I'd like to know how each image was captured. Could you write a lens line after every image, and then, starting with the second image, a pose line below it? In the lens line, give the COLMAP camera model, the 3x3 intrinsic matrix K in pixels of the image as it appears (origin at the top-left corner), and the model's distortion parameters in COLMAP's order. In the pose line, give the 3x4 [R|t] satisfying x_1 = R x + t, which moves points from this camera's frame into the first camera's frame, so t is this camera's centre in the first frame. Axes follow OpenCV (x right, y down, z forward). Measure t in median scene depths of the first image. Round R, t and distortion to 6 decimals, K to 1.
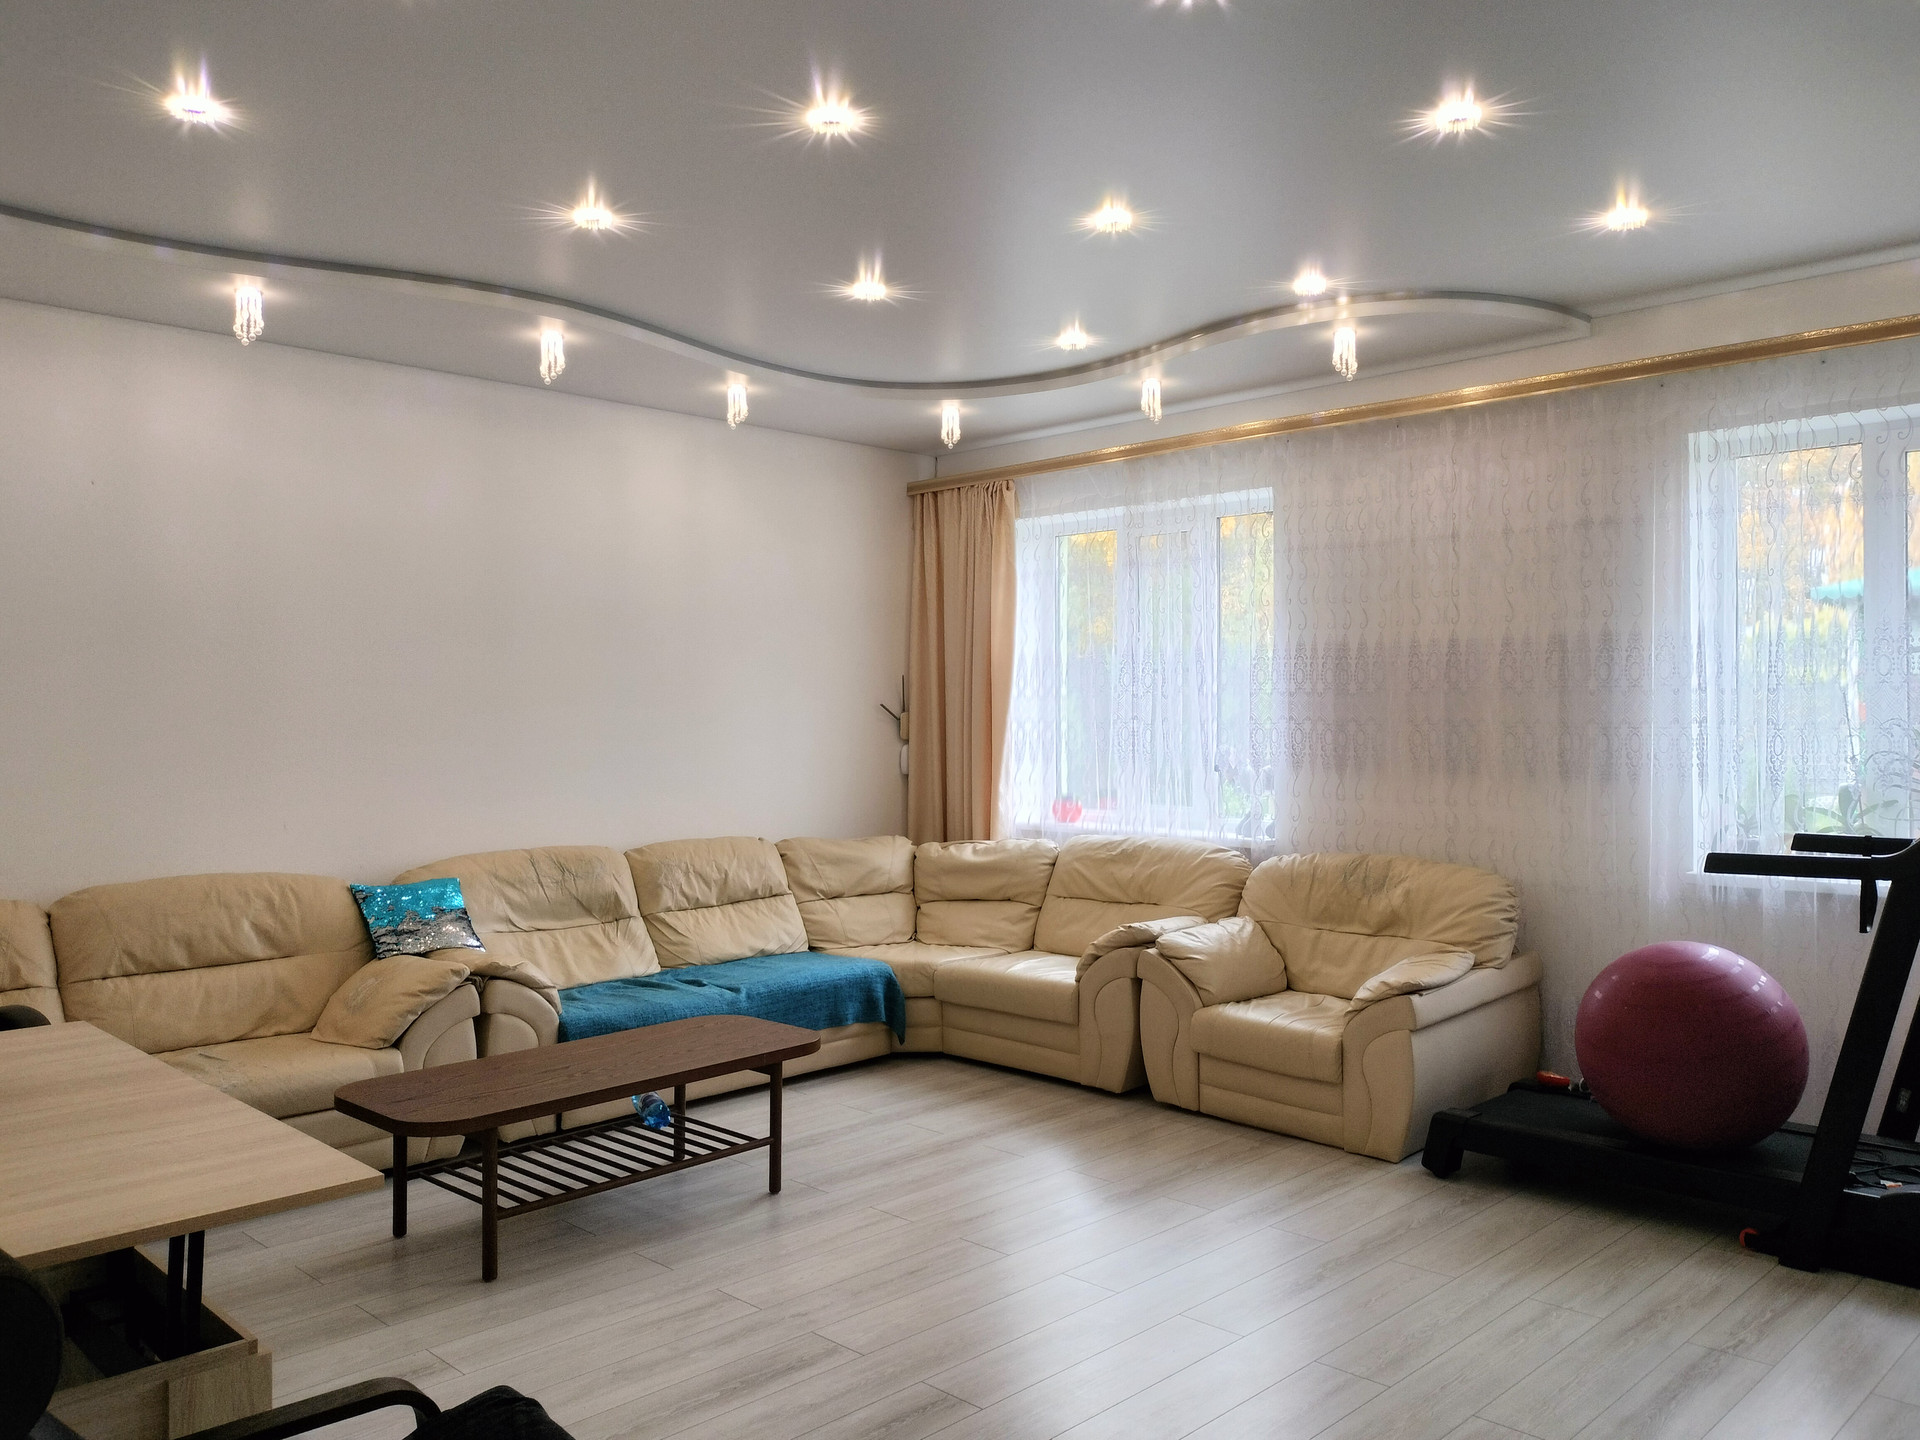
lens RADIAL K [[1479.7, 0, 960.0], [0, 1479.7, 720.0], [0, 0, 1]] dist [0.066387, -0.074389]
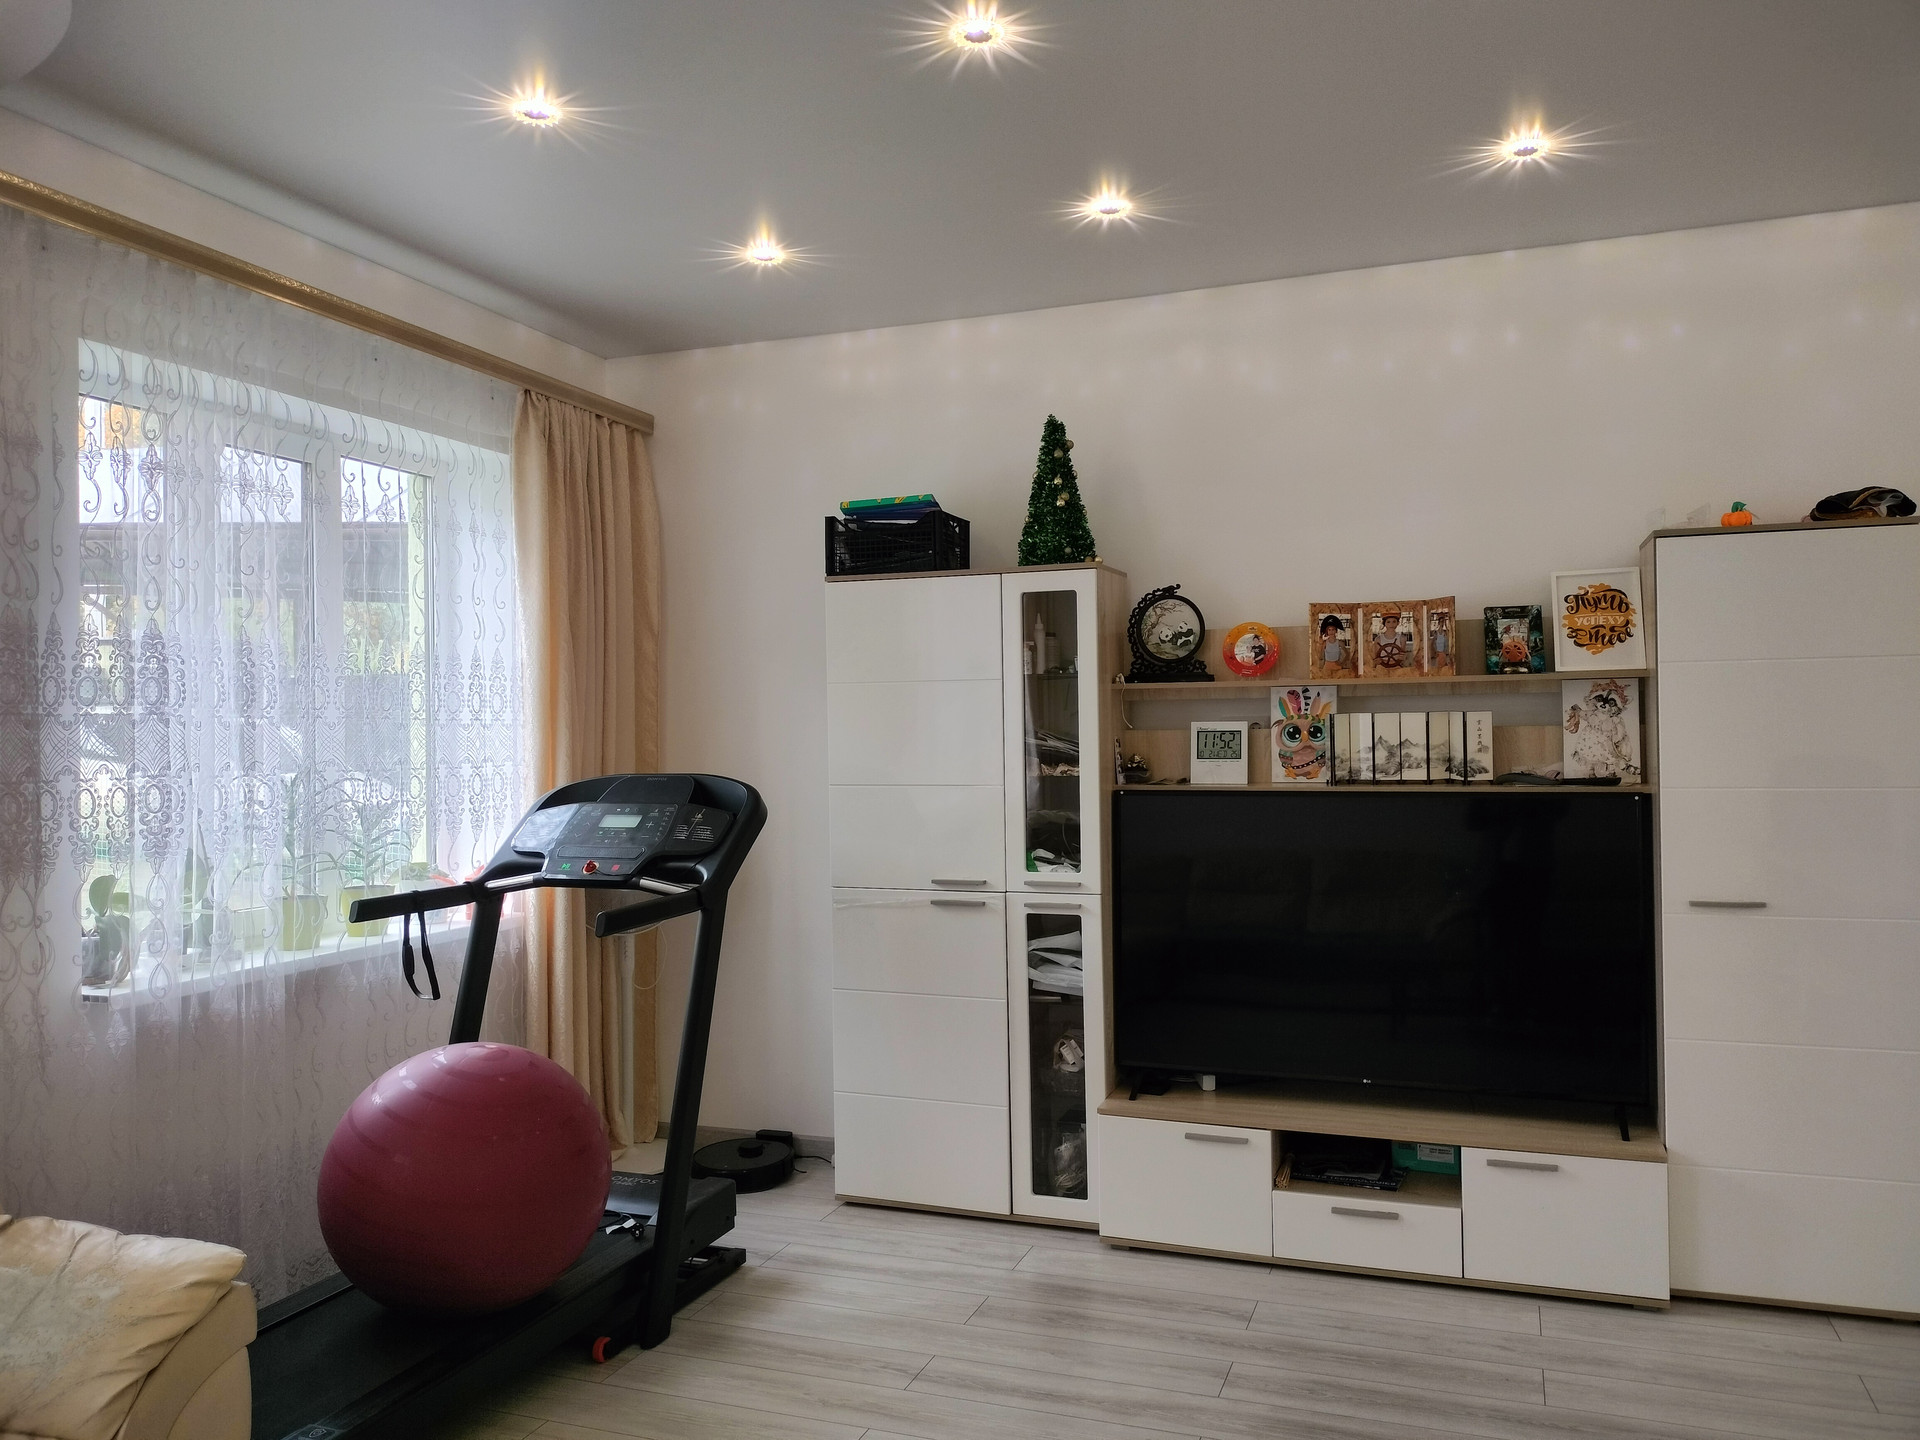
lens RADIAL K [[1479.7, 0, 960.0], [0, 1479.7, 720.0], [0, 0, 1]] dist [0.066387, -0.074389]
pose [[-0.412221, 0.005836, 0.911065, -0.368306], [0.013015, 0.999915, -0.000517, -0.019823], [-0.910991, 0.011644, -0.412262, 1.193071]]
